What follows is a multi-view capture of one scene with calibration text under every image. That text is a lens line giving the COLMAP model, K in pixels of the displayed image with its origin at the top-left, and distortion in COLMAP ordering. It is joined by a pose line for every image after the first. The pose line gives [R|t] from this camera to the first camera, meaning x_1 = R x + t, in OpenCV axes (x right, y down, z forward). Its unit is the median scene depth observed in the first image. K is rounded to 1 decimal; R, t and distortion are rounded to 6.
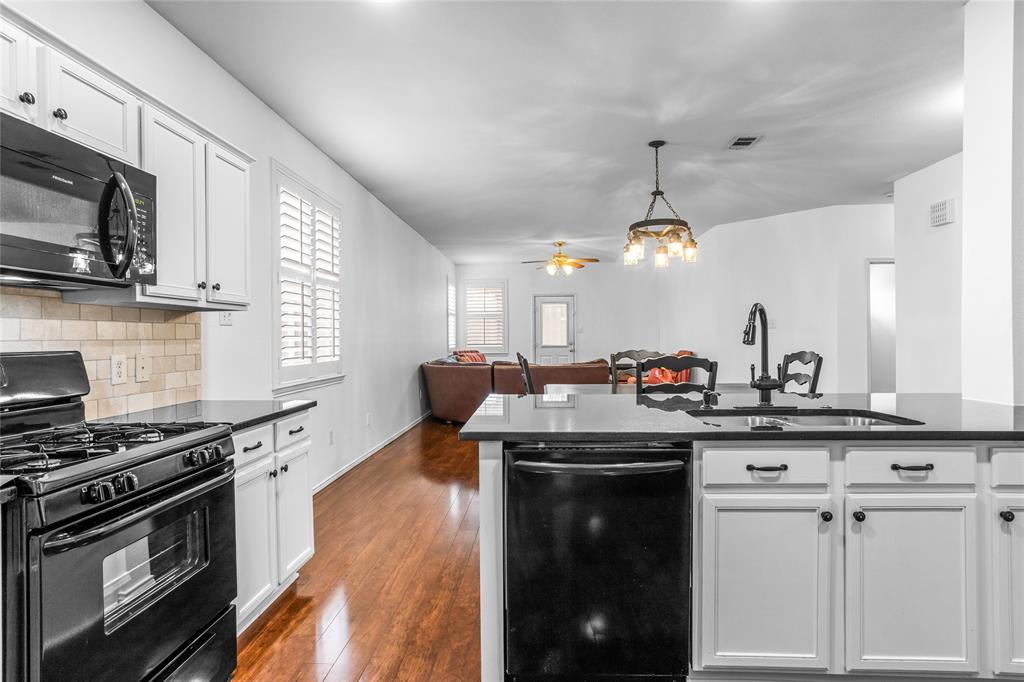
lens RADIAL K [[529.3, 0, 512.0], [0, 529.3, 341.0], [0, 0, 1]] dist [-0.066327, 0.040005]
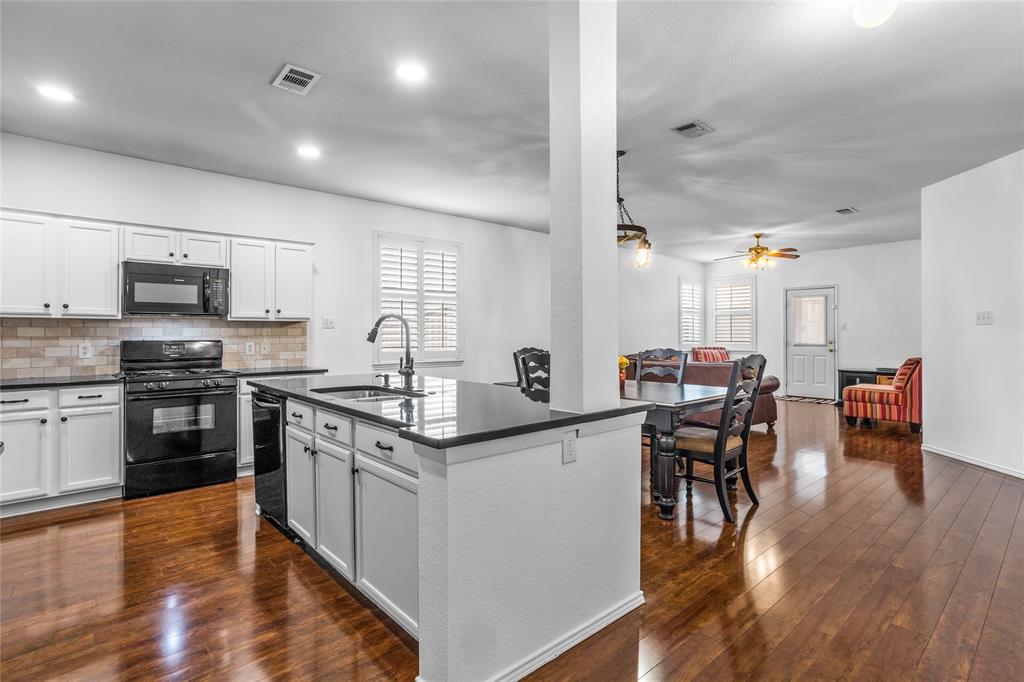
lens RADIAL K [[497.4, 0, 508.9], [0, 497.4, 340.7], [0, 0, 1]] dist [-0.048073, 0.022085]
pose [[0.705623, 0.015411, -0.708420, 1.271656], [-0.008225, 0.999874, 0.013559, -0.016006], [0.708540, -0.003741, 0.705661, 0.208280]]
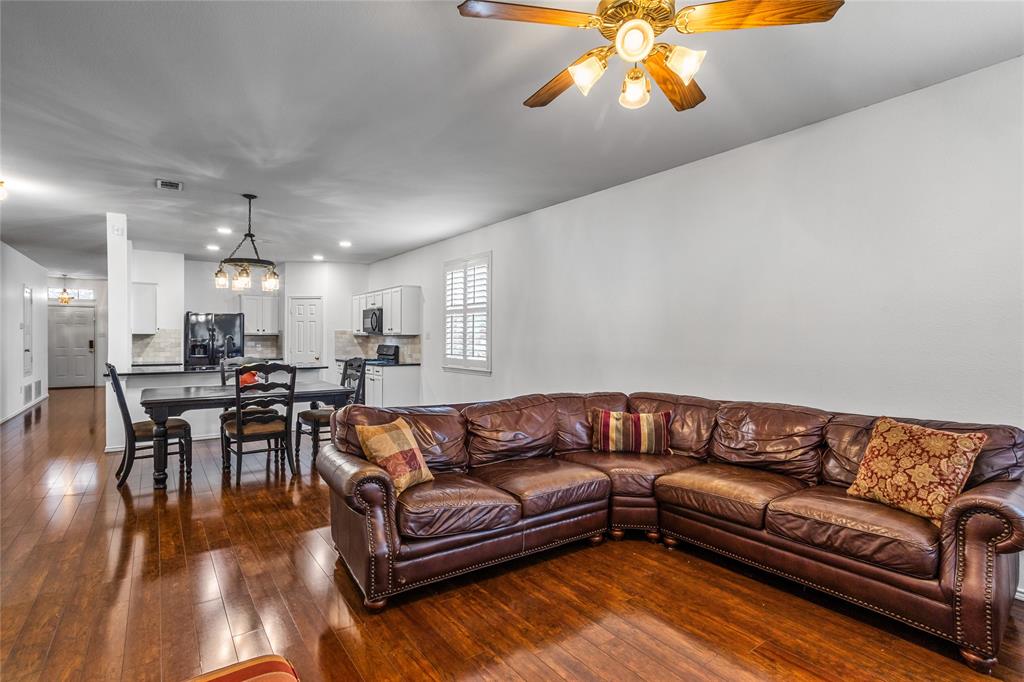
lens RADIAL K [[509.2, 0, 492.6], [0, 509.2, 337.8], [0, 0, 1]] dist [0.001020, 0.000237]
pose [[-0.797768, 0.009278, -0.602893, 0.849956], [0.002674, 0.999926, 0.011850, -0.071469], [0.602958, 0.007841, -0.797734, 3.579816]]
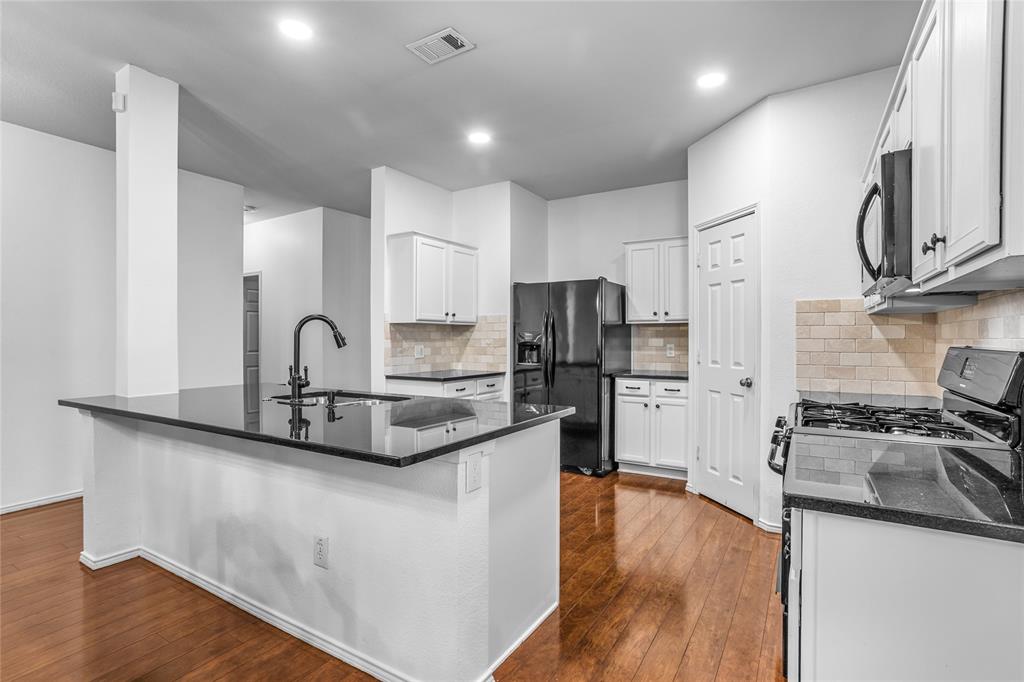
lens RADIAL K [[497.4, 0, 508.9], [0, 497.4, 340.7], [0, 0, 1]] dist [-0.048073, 0.022085]
pose [[-0.879083, 0.010582, 0.476551, -0.356367], [0.013233, 0.999910, 0.002207, -0.006309], [-0.476484, 0.008246, -0.879144, 1.383988]]
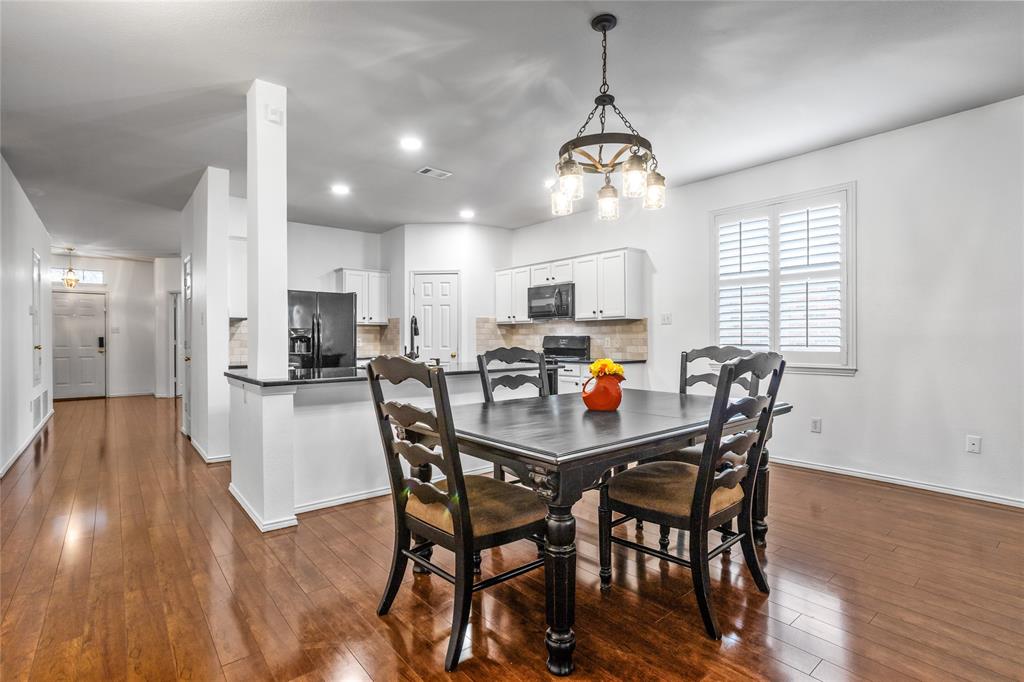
lens RADIAL K [[497.4, 0, 508.9], [0, 497.4, 340.7], [0, 0, 1]] dist [-0.048073, 0.022085]
pose [[-0.736491, 0.017455, -0.676222, 1.176793], [0.009011, 0.999831, 0.015994, -0.004286], [0.676388, 0.005685, -0.736524, 2.082780]]
